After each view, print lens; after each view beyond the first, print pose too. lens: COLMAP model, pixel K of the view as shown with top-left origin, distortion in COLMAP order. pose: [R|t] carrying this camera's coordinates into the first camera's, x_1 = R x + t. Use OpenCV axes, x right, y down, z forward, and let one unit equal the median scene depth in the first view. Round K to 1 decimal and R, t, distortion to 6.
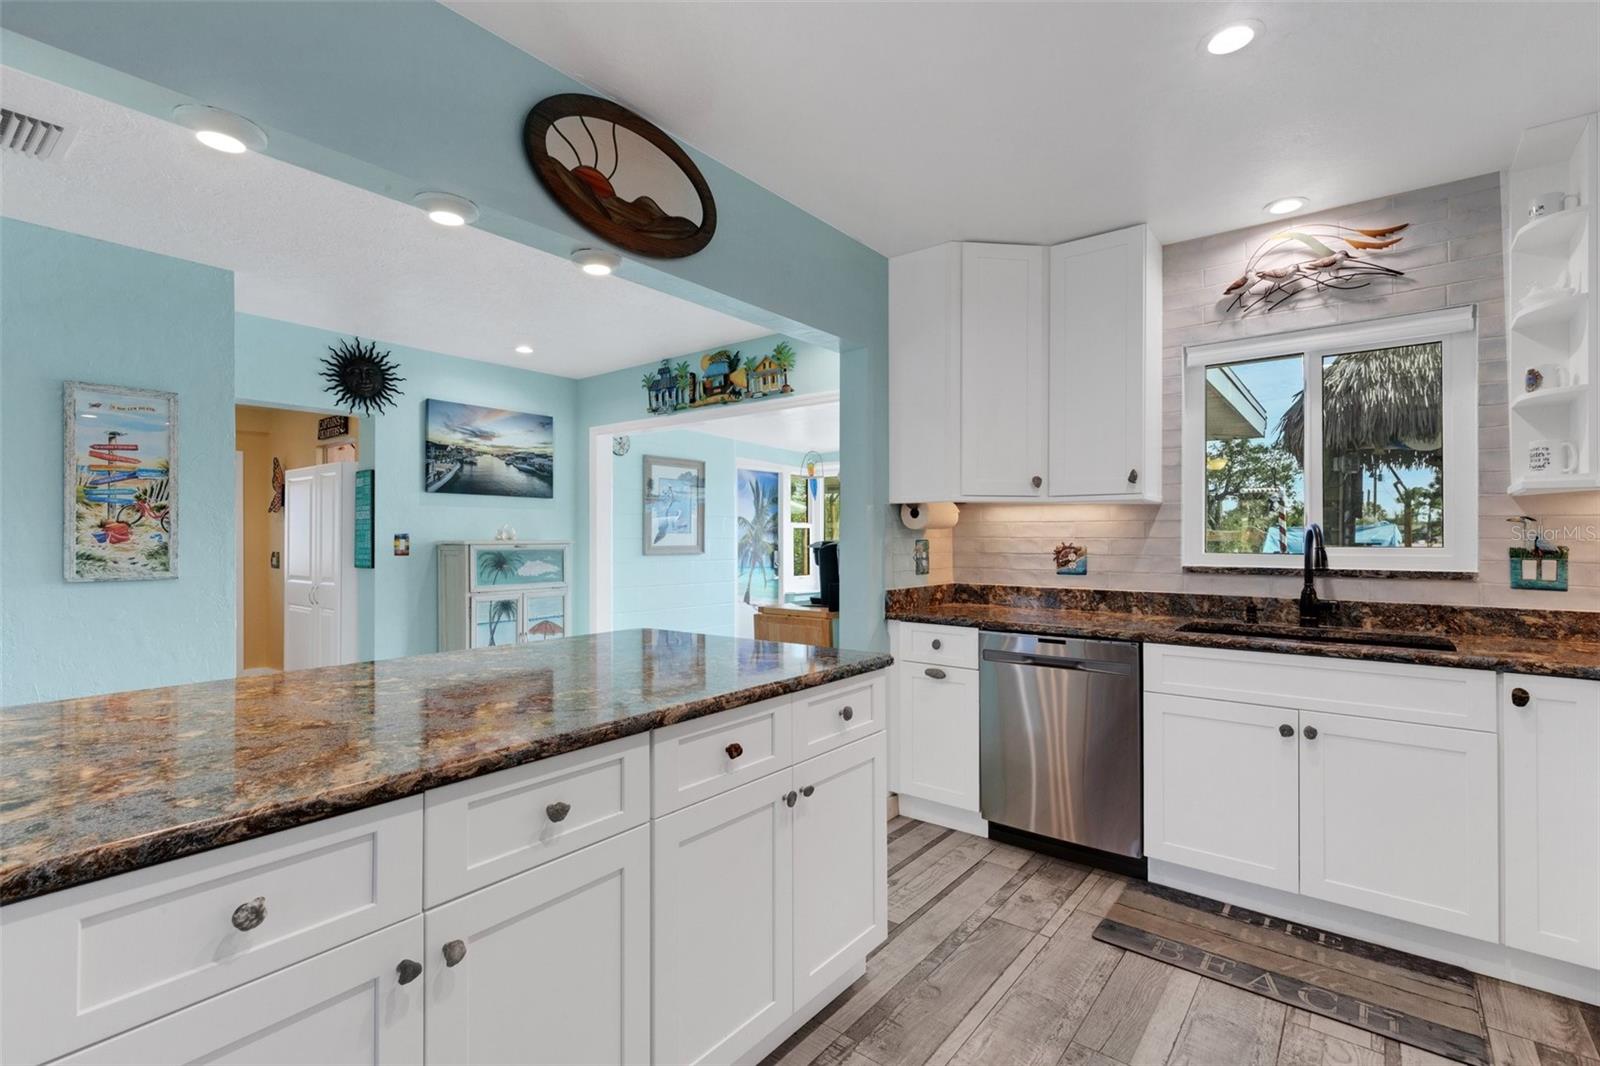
lens RADIAL K [[731.5, 0, 806.0], [0, 731.5, 533.3], [0, 0, 1]] dist [0.010334, -0.001010]
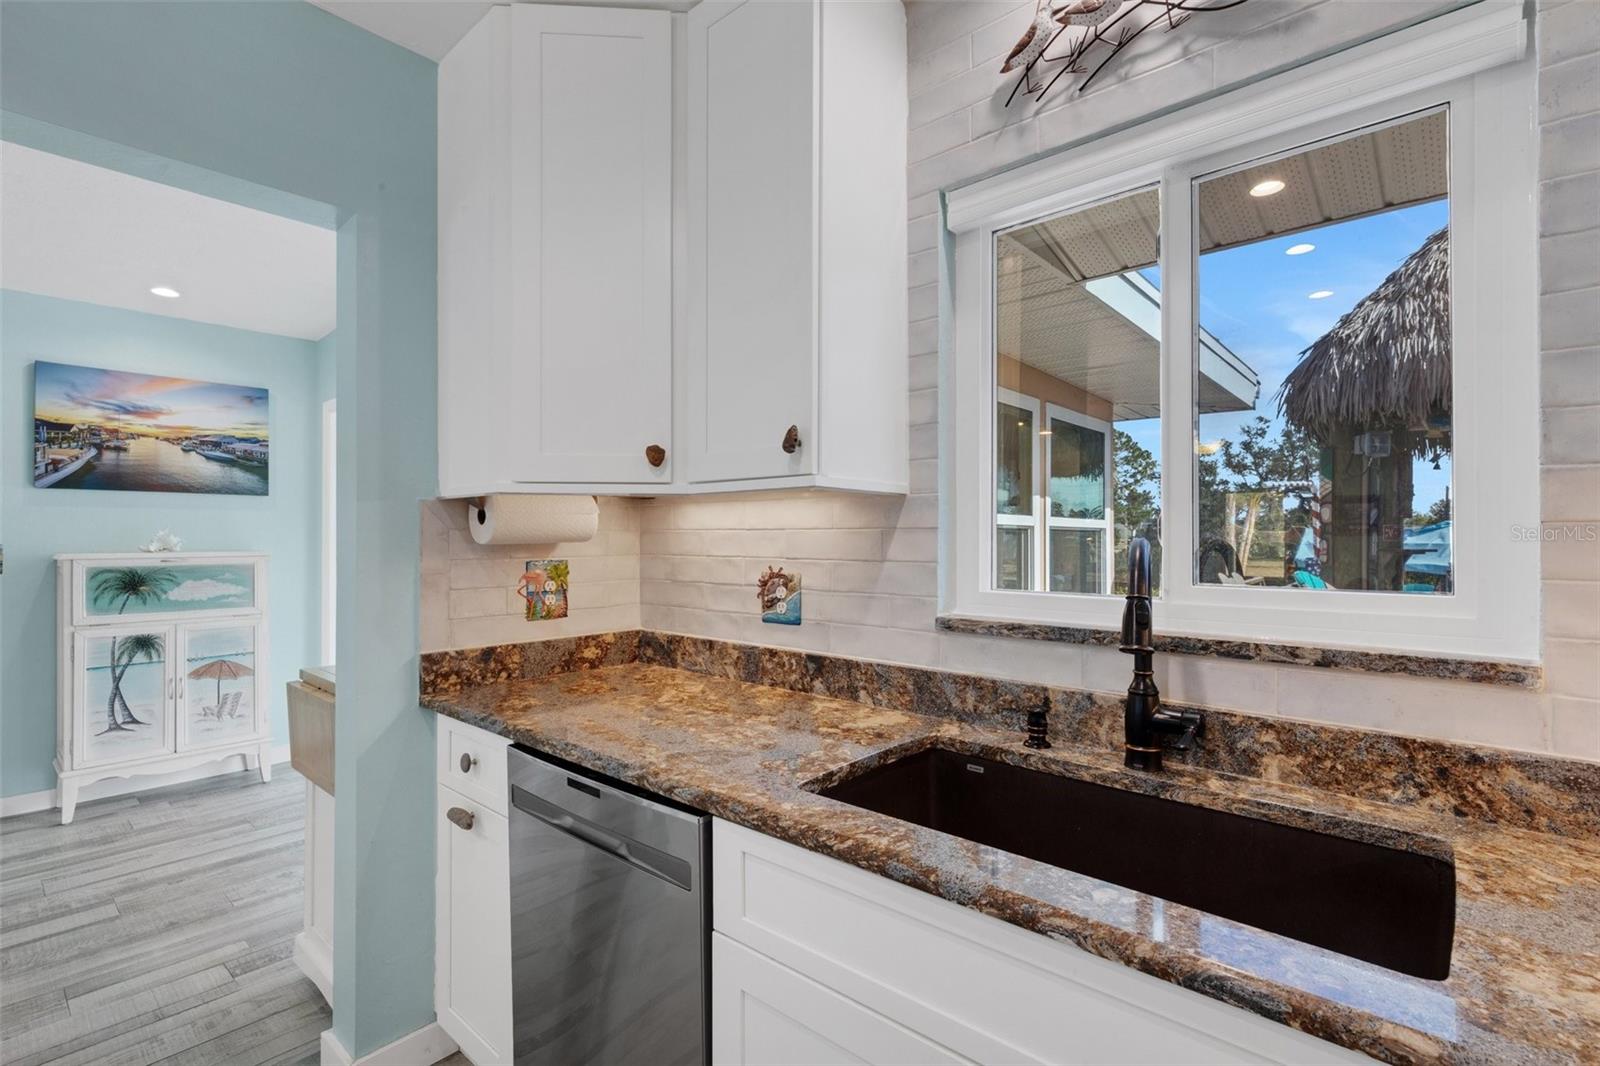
lens RADIAL K [[732.3, 0, 795.1], [0, 732.3, 532.2], [0, 0, 1]] dist [0.009594, -0.002404]
pose [[0.997345, -0.001320, -0.072805, 0.452253], [0.001210, 0.999998, -0.001551, -0.013918], [0.072807, 0.001459, 0.997345, 0.481102]]
